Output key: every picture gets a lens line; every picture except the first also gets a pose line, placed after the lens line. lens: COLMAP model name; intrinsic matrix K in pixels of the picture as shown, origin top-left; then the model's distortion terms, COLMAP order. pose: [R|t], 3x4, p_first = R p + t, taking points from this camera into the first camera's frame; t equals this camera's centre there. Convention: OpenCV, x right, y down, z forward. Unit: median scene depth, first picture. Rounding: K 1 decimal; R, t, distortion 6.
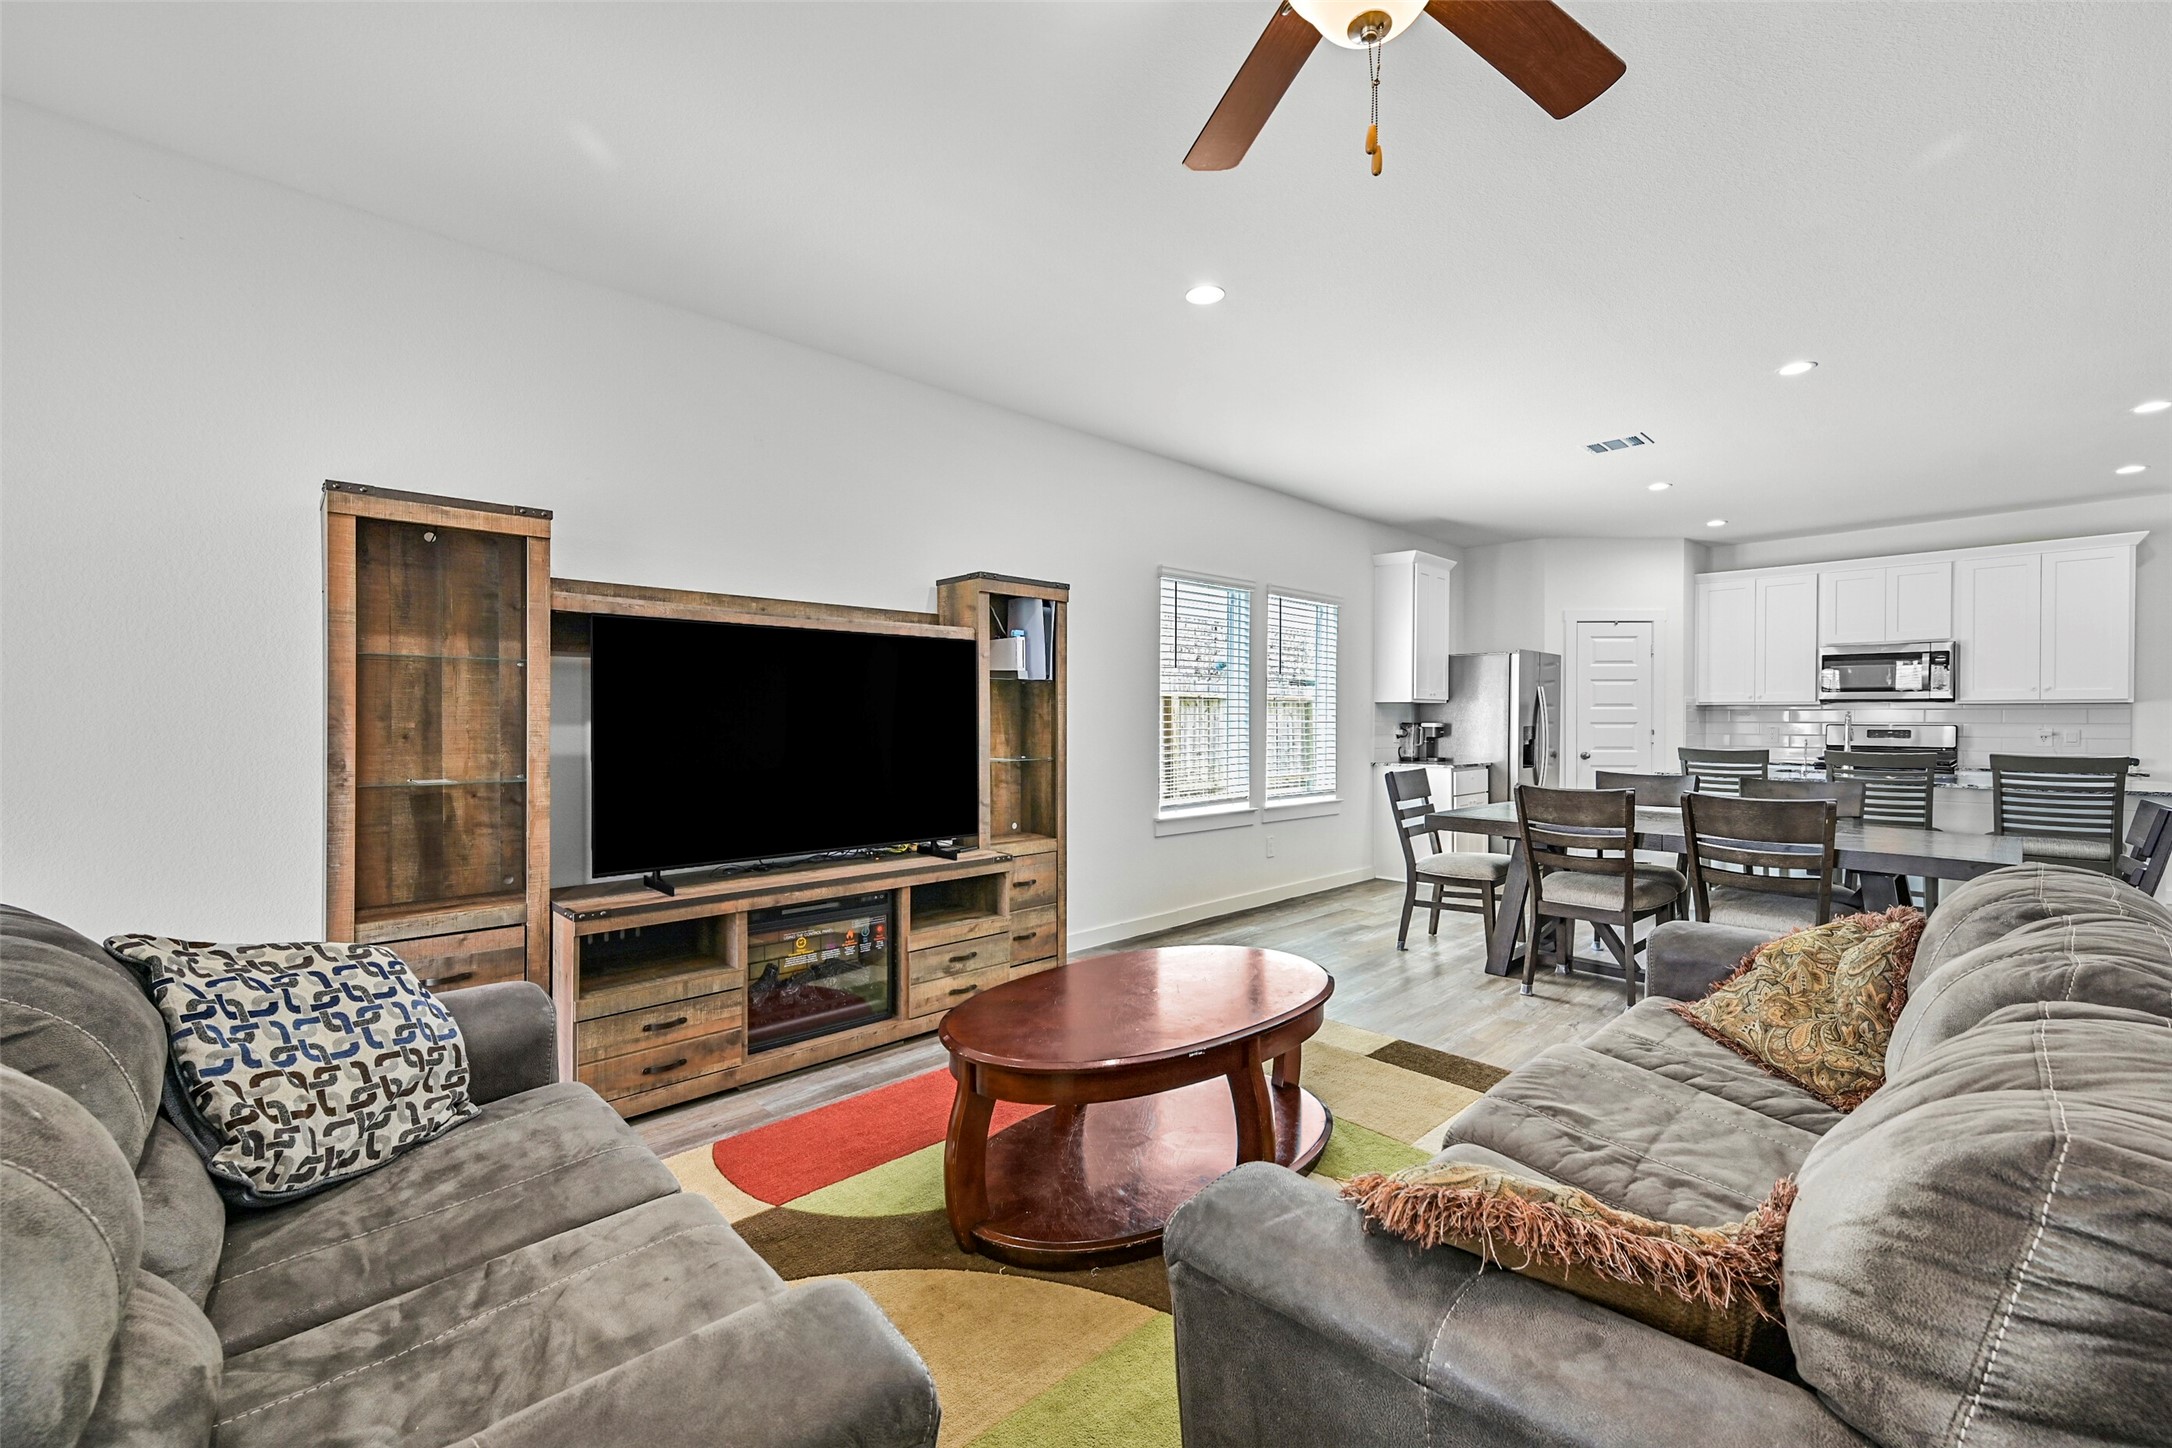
lens RADIAL K [[895.0, 0, 1112.9], [0, 895.0, 721.7], [0, 0, 1]] dist [0.009672, -0.000596]
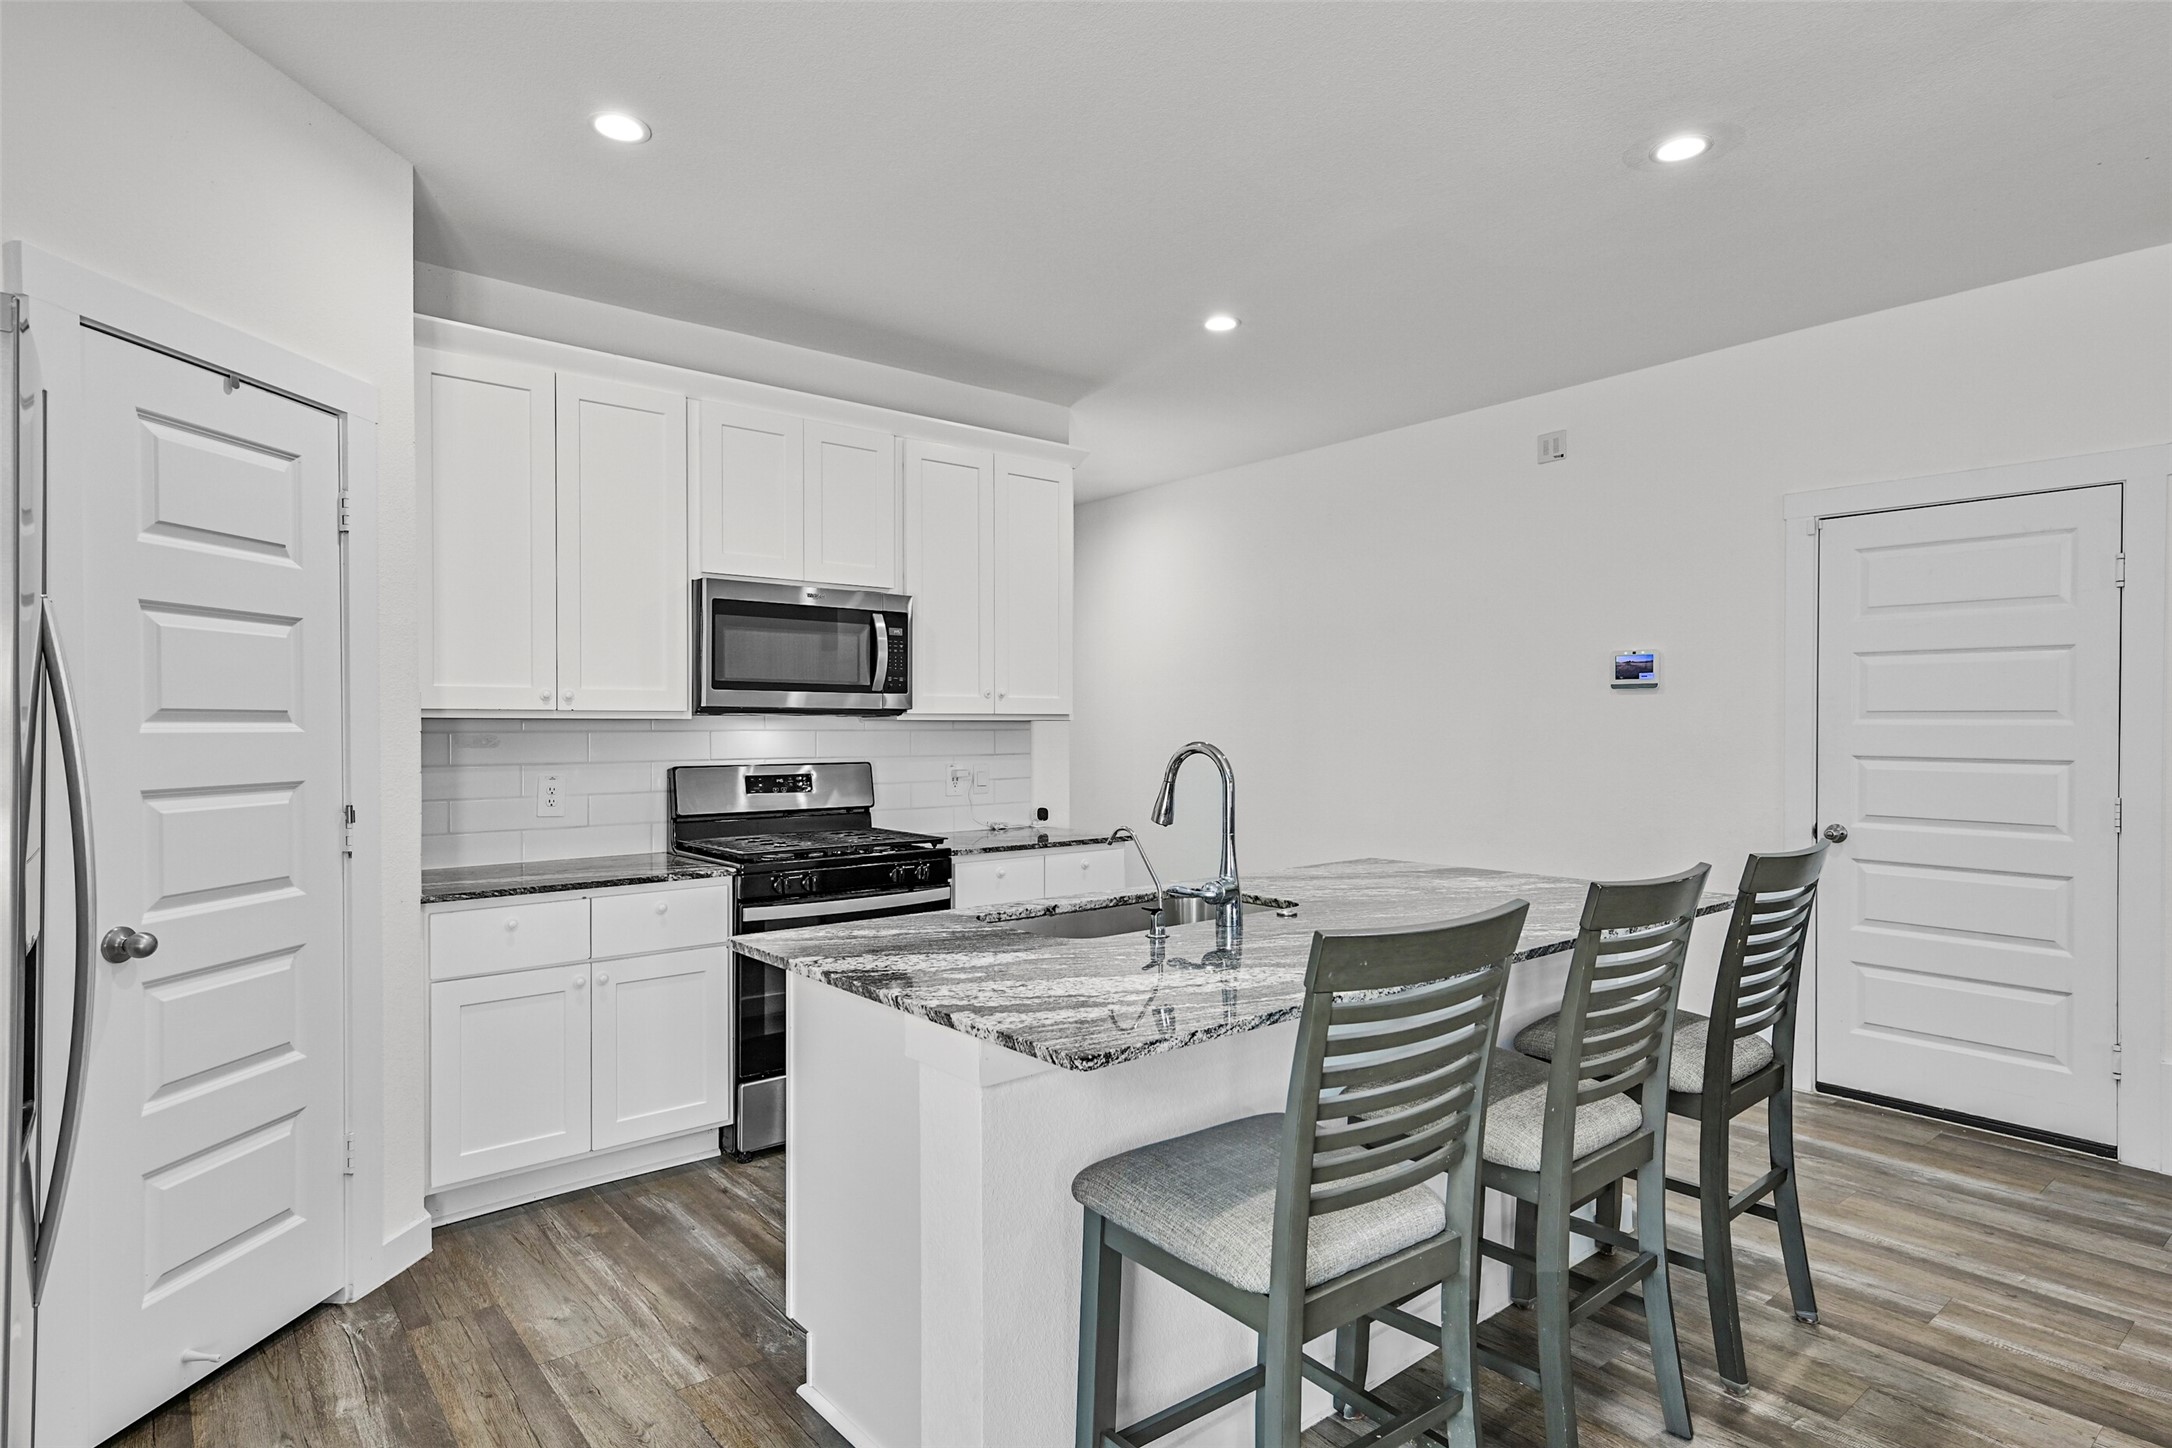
lens RADIAL K [[1136.2, 0, 1092.2], [0, 1136.2, 732.4], [0, 0, 1]] dist [0.022410, 0.006426]
pose [[0.066808, -0.004267, 0.997757, 0.515642], [0.009178, 0.999951, 0.003662, -0.024845], [-0.997724, 0.008913, 0.066844, 1.451814]]
